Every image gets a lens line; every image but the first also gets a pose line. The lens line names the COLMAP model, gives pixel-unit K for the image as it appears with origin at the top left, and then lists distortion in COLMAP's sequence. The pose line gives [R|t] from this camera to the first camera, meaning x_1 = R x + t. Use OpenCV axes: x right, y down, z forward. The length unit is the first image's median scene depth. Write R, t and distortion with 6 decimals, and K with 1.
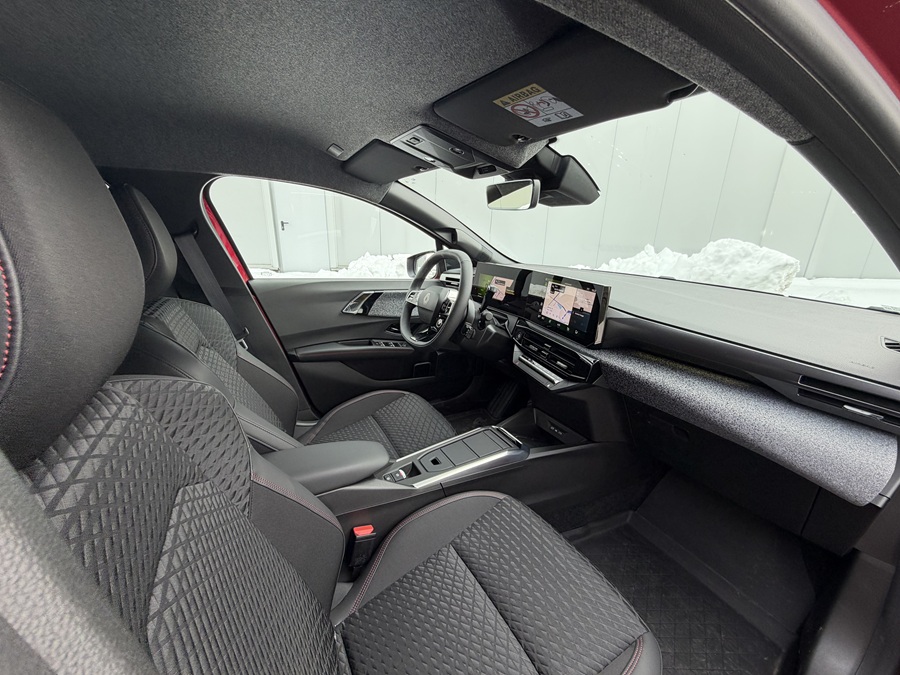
lens RADIAL K [[359.6, 0, 449.4], [0, 359.6, 340.8], [0, 0, 1]] dist [-0.000633, 0.000026]
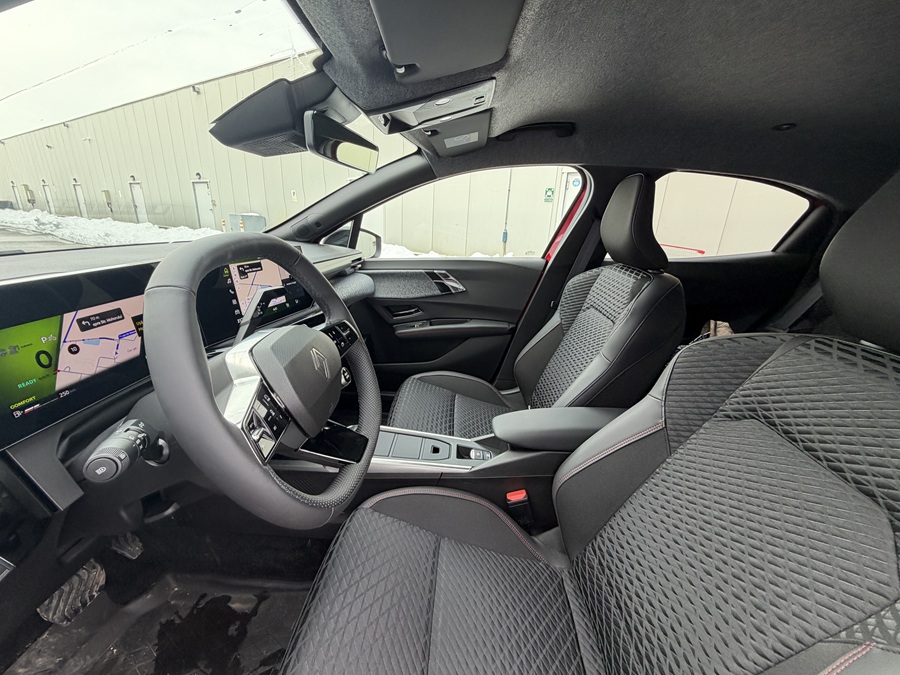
lens RADIAL K [[359.6, 0, 449.4], [0, 359.6, 340.8], [0, 0, 1]] dist [-0.000633, 0.000026]
pose [[-0.847579, -0.229322, 0.478562, -0.397447], [0.097139, 0.819525, 0.564751, -0.374454], [-0.521703, 0.525158, -0.672336, 1.278082]]
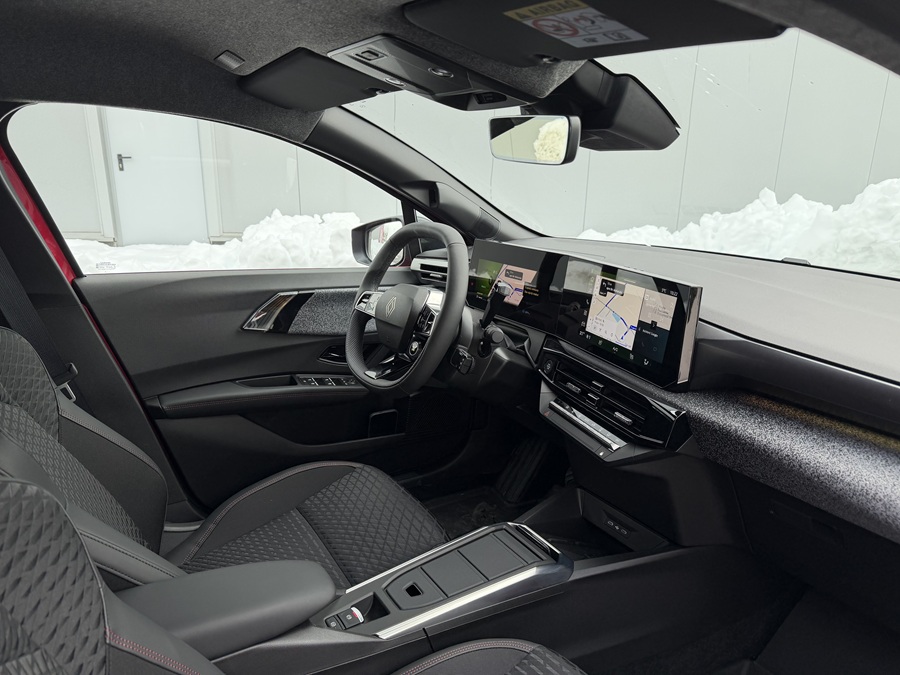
lens RADIAL K [[632.9, 0, 445.4], [0, 632.9, 347.3], [0, 0, 1]] dist [0.093846, -0.137376]
pose [[0.999142, -0.021913, 0.035133, -0.012726], [0.022469, 0.999627, -0.015519, -0.034954], [-0.034779, 0.016295, 0.999262, -0.038719]]
